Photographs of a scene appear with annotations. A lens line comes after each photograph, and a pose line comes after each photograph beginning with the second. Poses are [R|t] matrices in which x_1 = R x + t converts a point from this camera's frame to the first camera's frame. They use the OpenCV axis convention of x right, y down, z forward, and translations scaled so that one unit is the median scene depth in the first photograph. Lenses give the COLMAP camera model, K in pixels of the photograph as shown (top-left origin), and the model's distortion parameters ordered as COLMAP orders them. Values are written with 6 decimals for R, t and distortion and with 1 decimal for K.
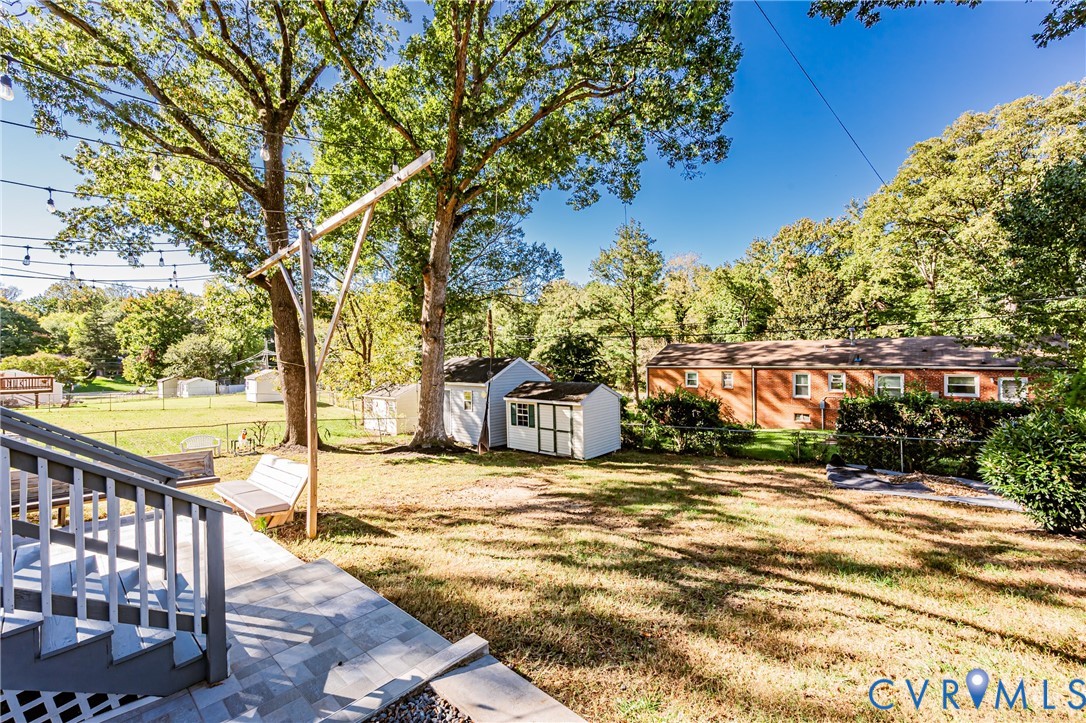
lens RADIAL K [[434.0, 0, 532.4], [0, 434.0, 356.7], [0, 0, 1]] dist [-0.001811, 0.000584]
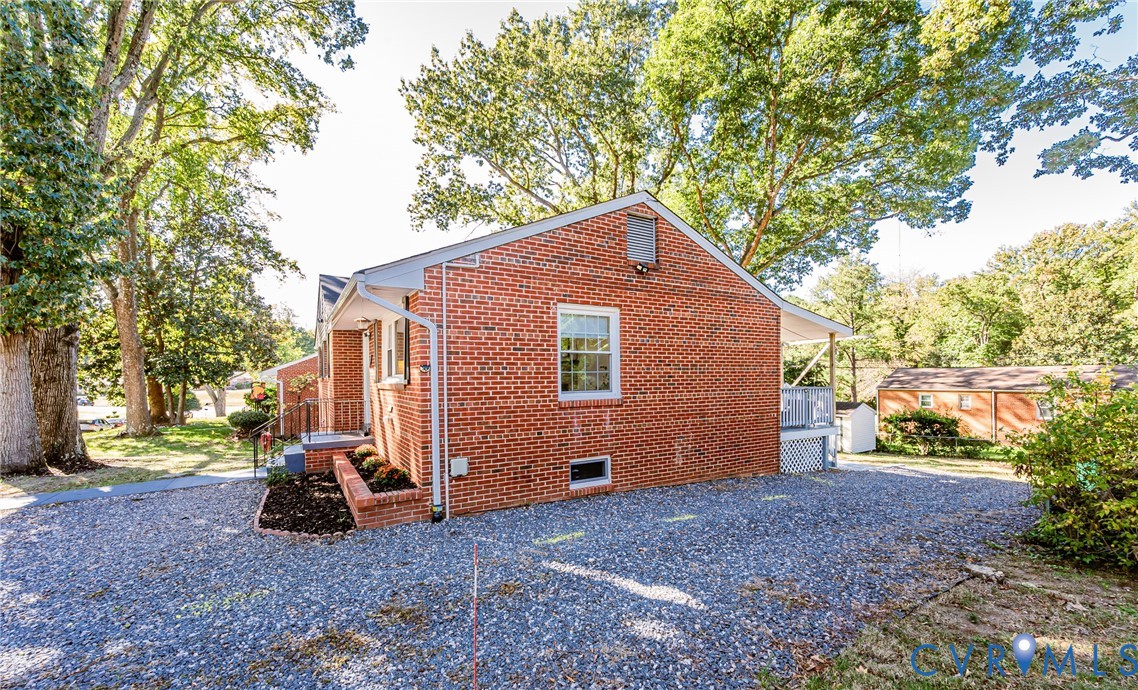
lens RADIAL K [[453.4, 0, 566.8], [0, 453.4, 374.9], [0, 0, 1]] dist [-0.001743, -0.000106]
pose [[0.958116, 0.003408, -0.286361, -0.205694], [-0.001789, 0.999981, 0.005913, -0.022188], [0.286376, -0.005153, 0.958104, -0.426075]]
